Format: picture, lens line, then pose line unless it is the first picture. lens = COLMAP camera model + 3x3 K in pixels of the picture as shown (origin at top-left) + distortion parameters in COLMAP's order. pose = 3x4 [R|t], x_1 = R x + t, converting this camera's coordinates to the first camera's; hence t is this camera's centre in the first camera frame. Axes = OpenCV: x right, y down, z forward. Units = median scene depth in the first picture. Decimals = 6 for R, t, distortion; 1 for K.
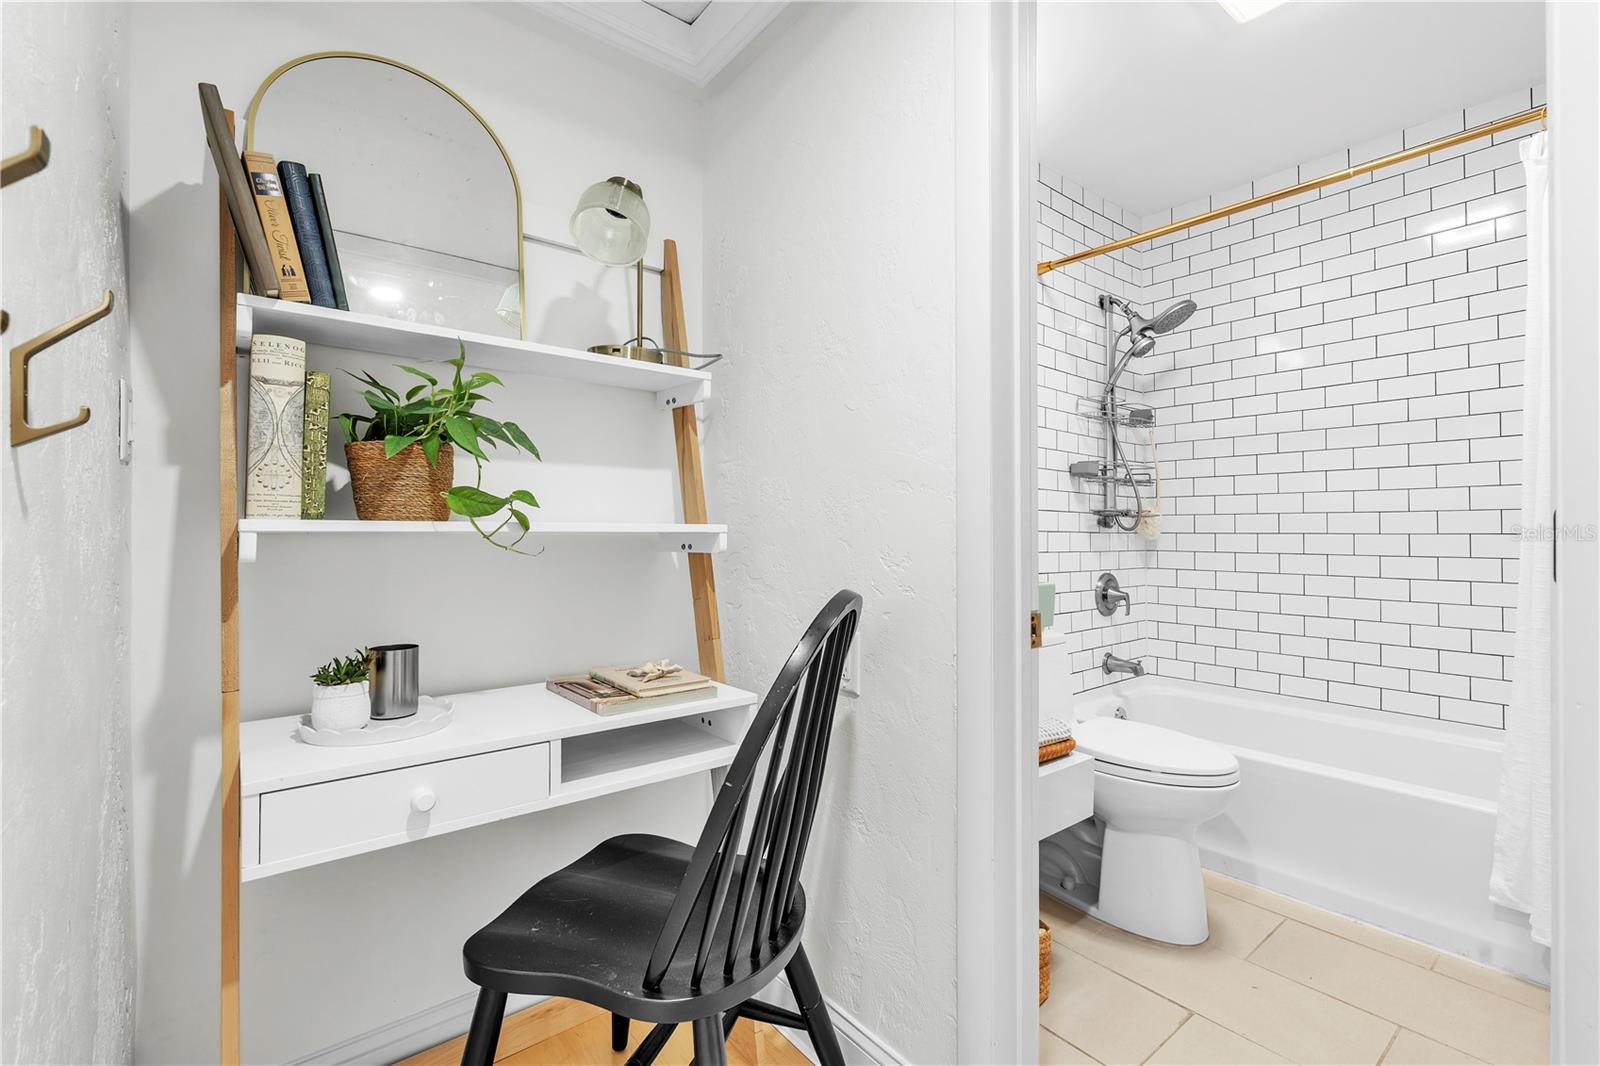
lens RADIAL K [[721.3, 0, 800.2], [0, 721.3, 528.0], [0, 0, 1]] dist [-0.001915, -0.000026]
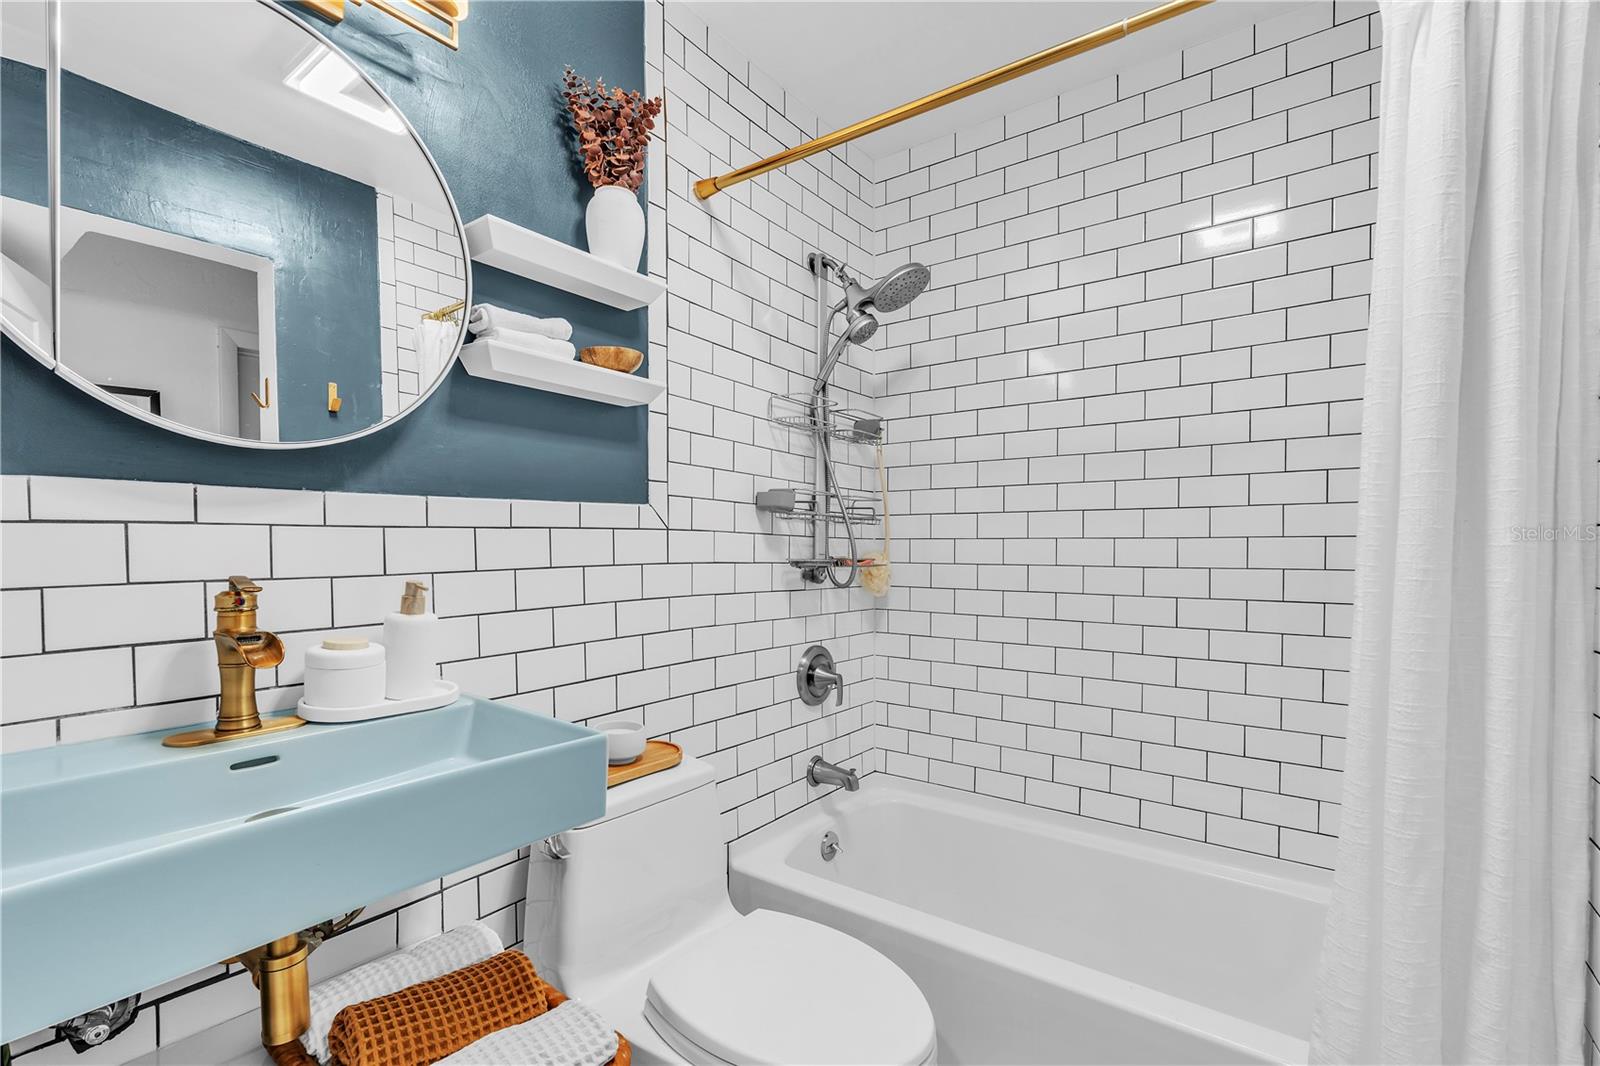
lens RADIAL K [[721.3, 0, 806.2], [0, 721.3, 568.3], [0, 0, 1]] dist [-0.001915, -0.000026]
pose [[0.967317, -0.002550, 0.253557, 0.237850], [-0.005914, 0.999451, 0.032611, -0.038184], [-0.253500, -0.033044, 0.966771, 0.315320]]
